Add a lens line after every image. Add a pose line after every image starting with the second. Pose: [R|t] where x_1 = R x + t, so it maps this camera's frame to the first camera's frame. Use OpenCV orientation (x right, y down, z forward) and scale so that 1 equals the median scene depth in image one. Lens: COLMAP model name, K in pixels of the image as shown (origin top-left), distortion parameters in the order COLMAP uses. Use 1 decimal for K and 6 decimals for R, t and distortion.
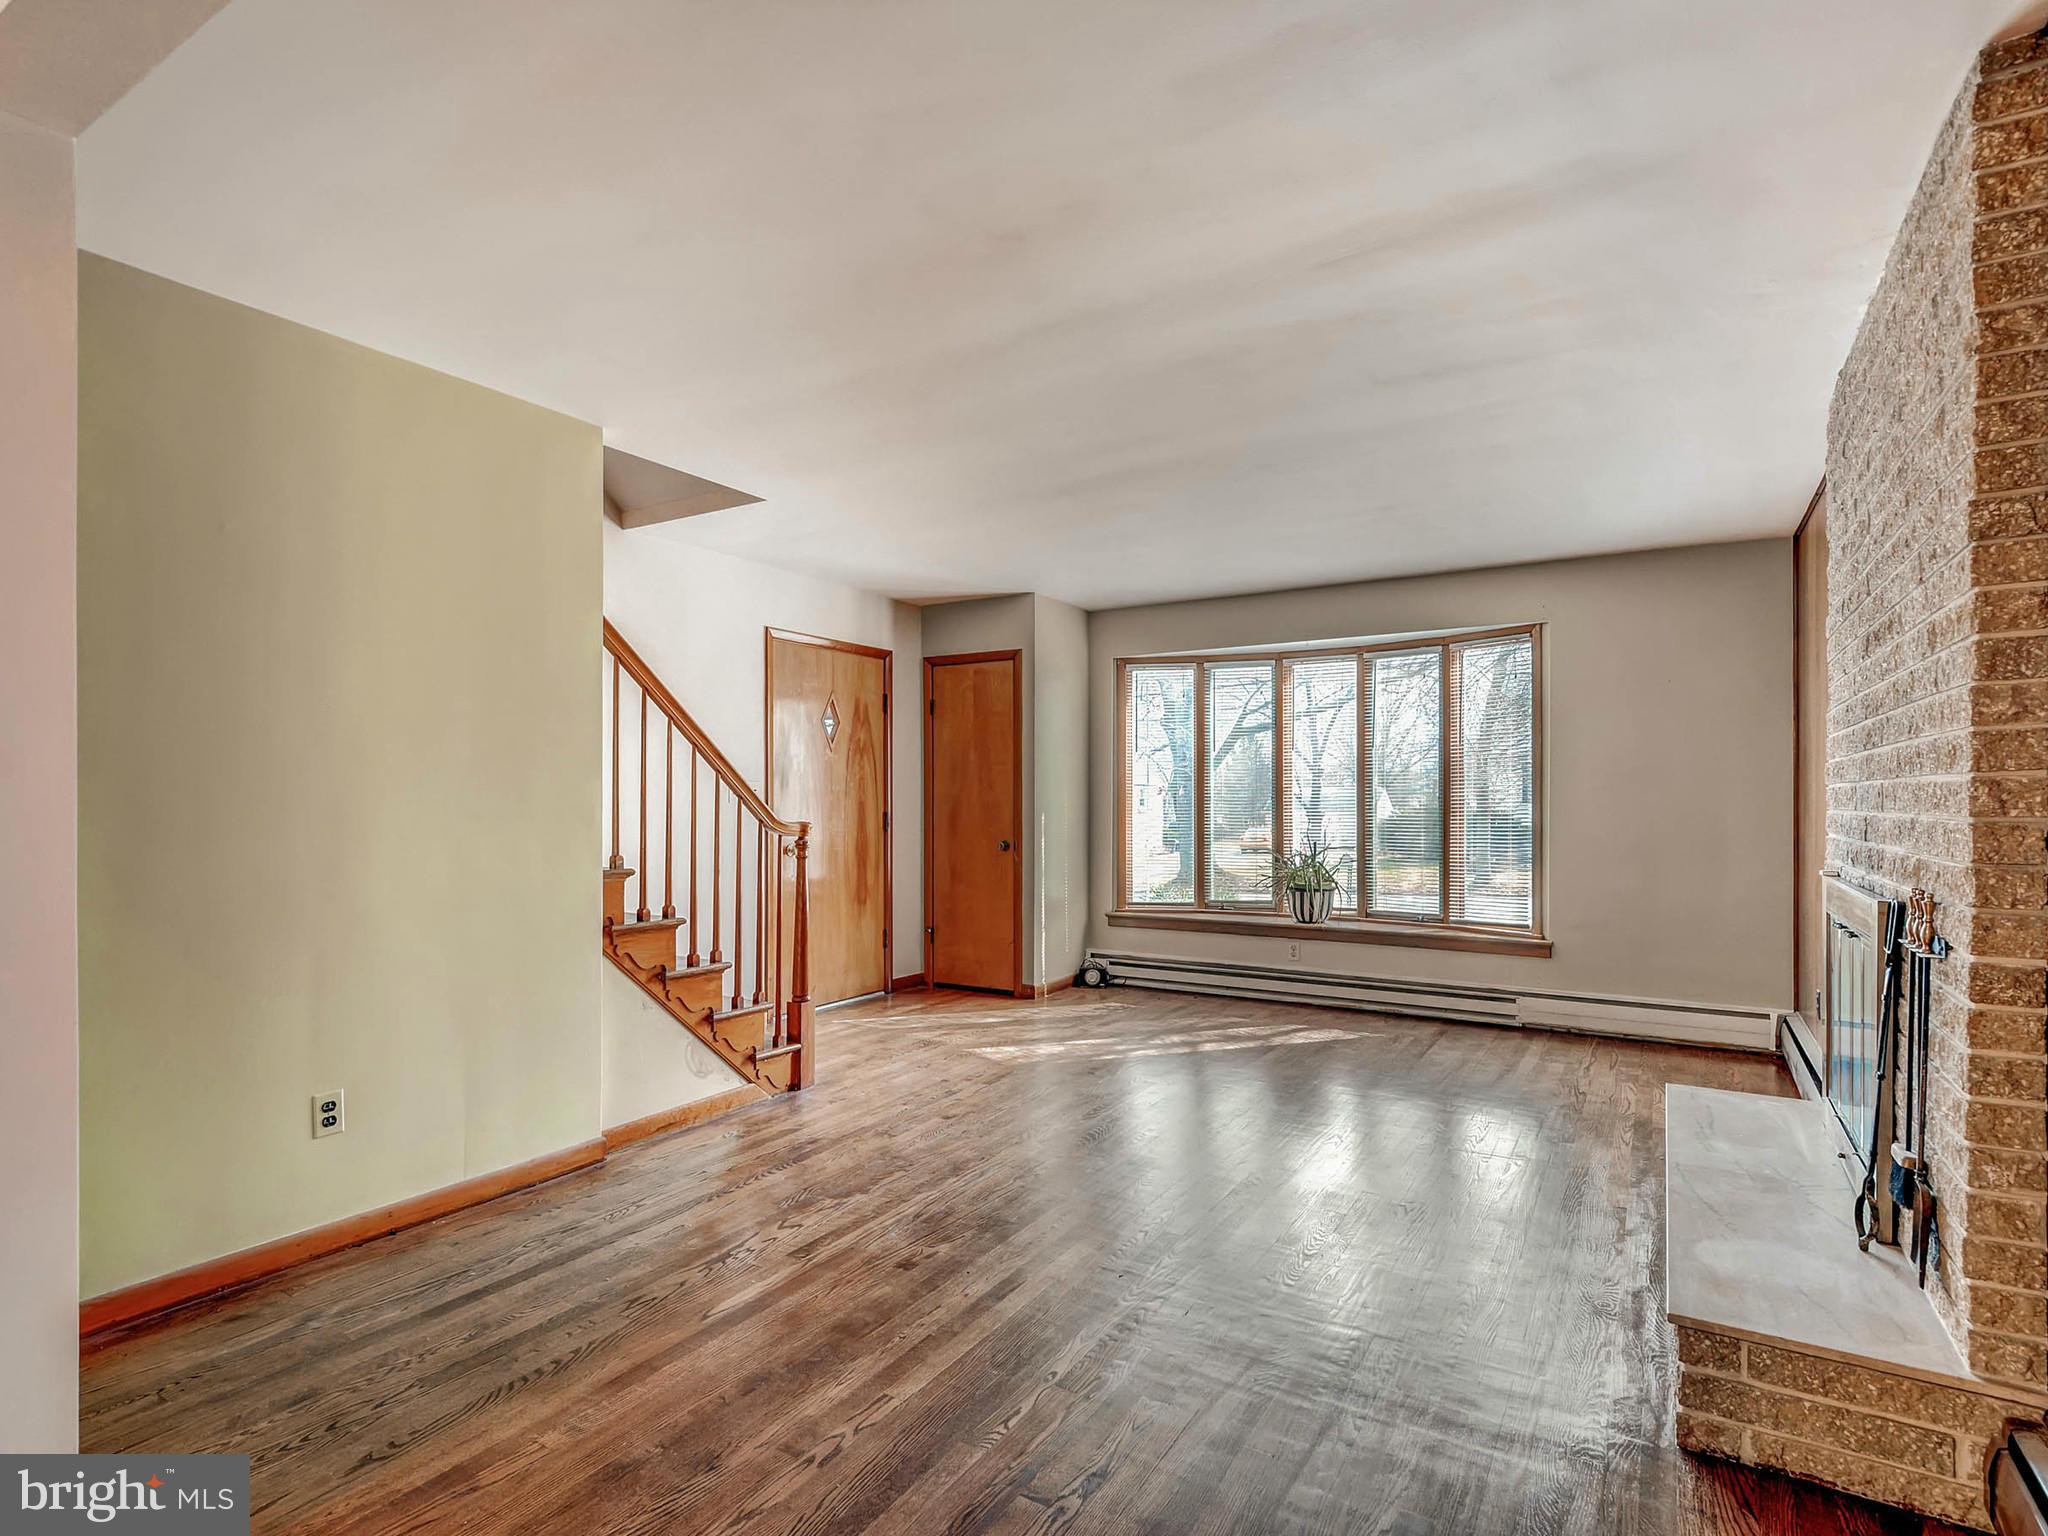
lens RADIAL K [[1023.9, 0, 1039.7], [0, 1023.9, 792.5], [0, 0, 1]] dist [0.019419, -0.012466]
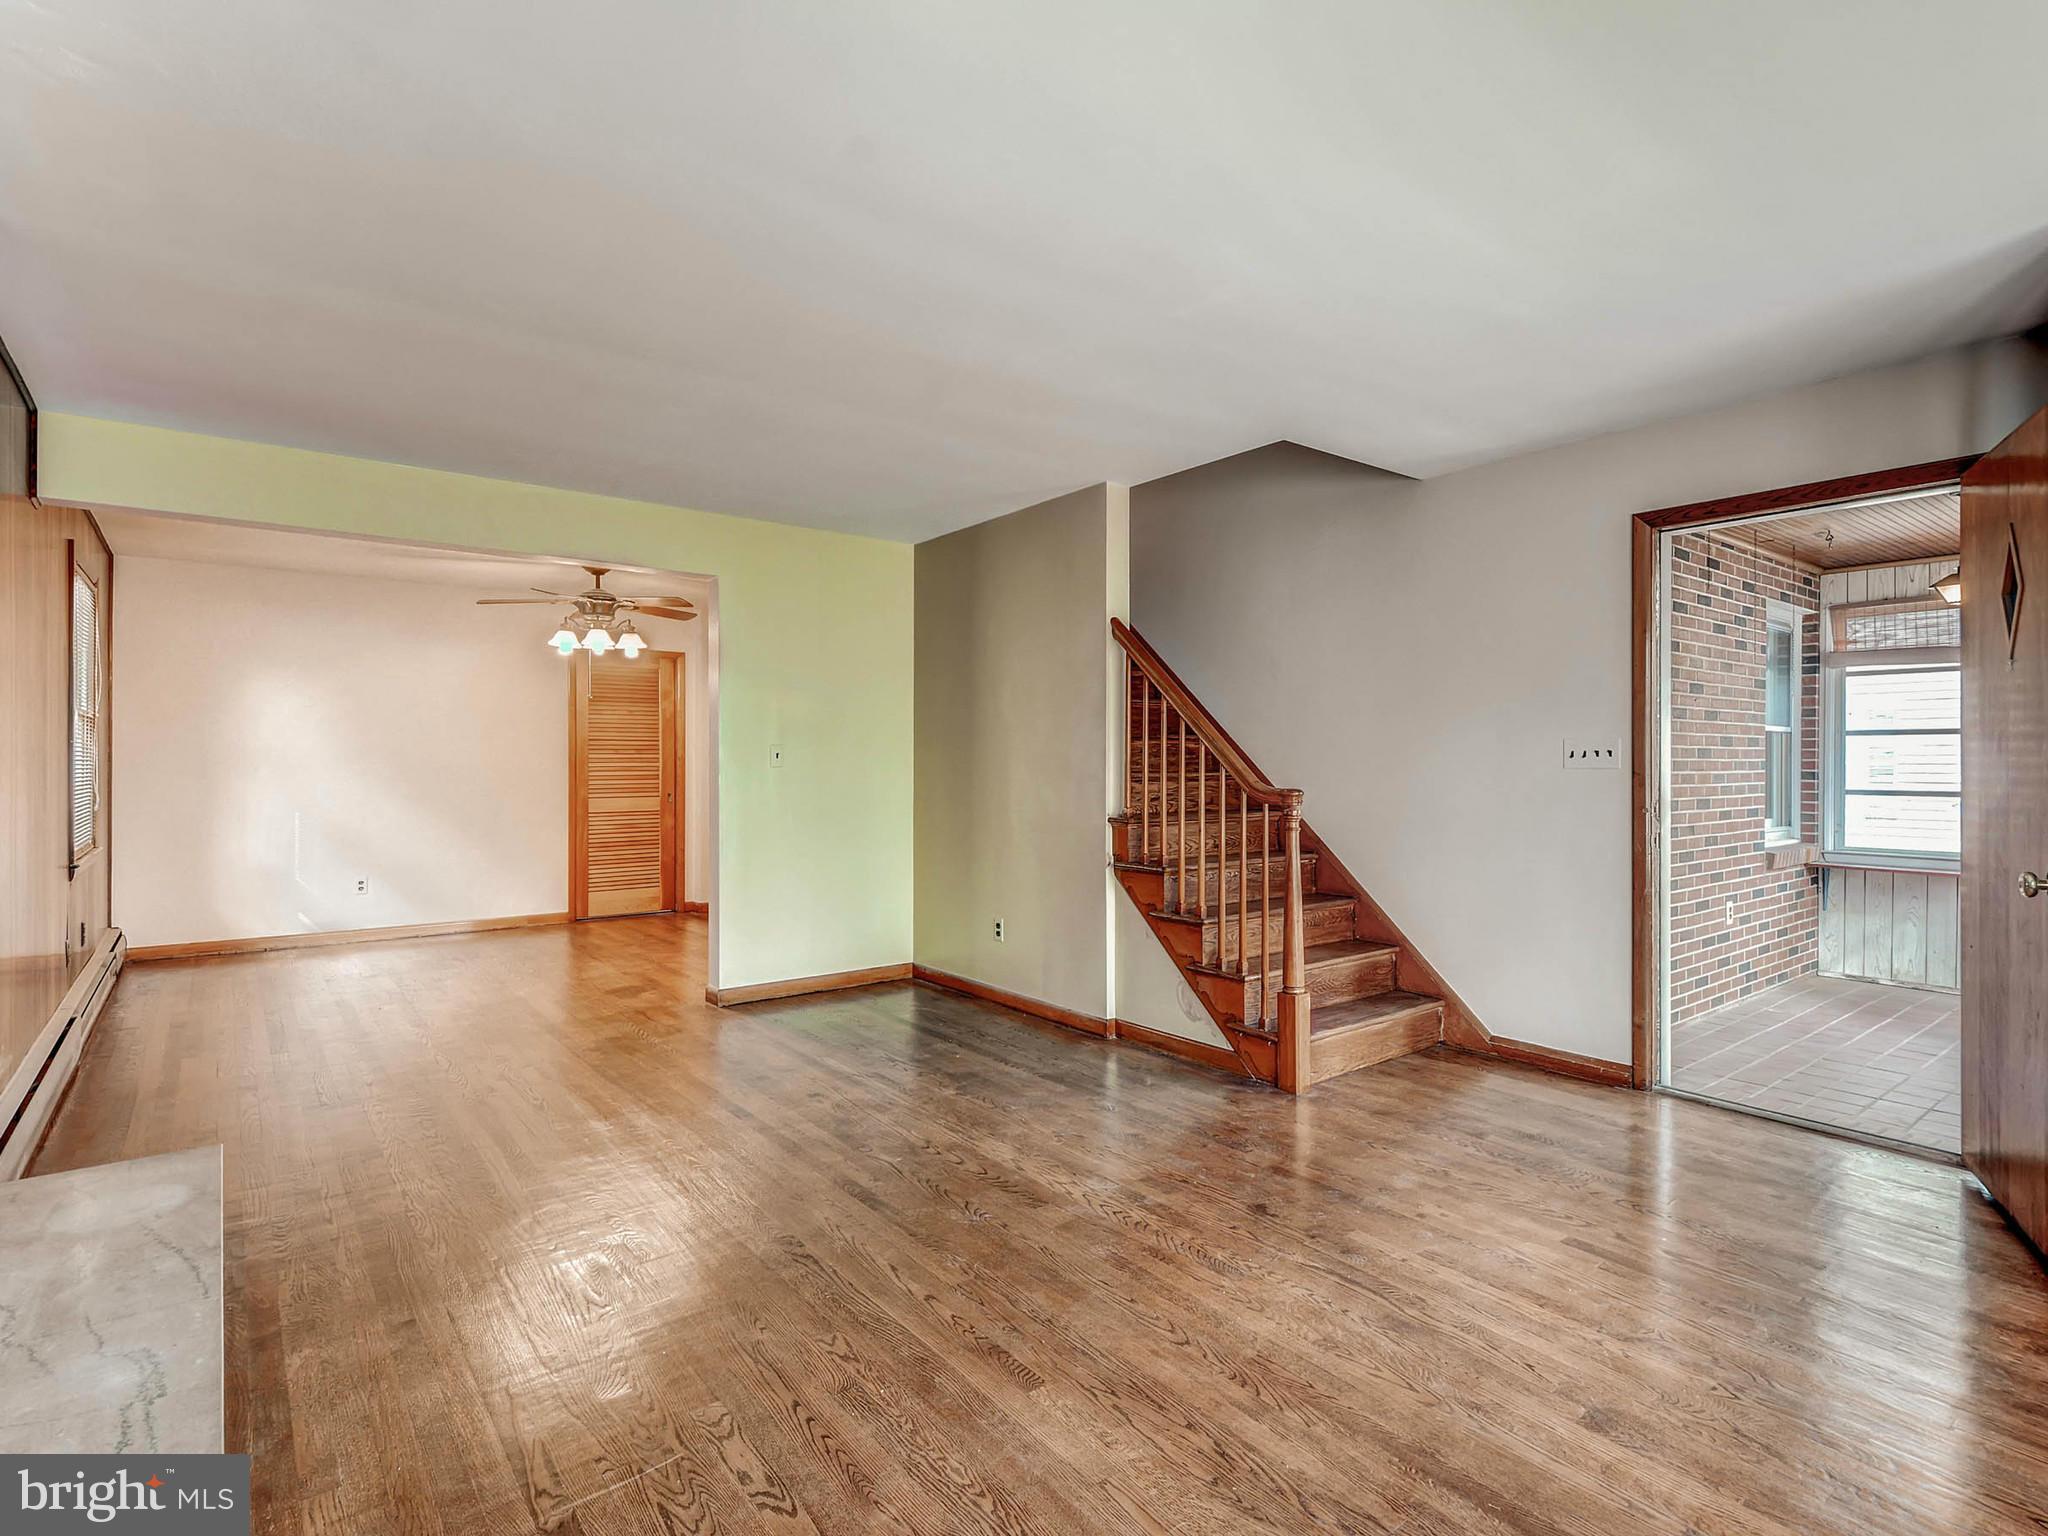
lens RADIAL K [[1031.2, 0, 1032.6], [0, 1031.2, 759.4], [0, 0, 1]] dist [0.015817, -0.000451]
pose [[-0.352867, 0.000115, -0.935674, 0.497622], [0.005481, 0.999983, -0.001944, 0.002041], [0.935658, -0.005814, -0.352861, 0.813454]]
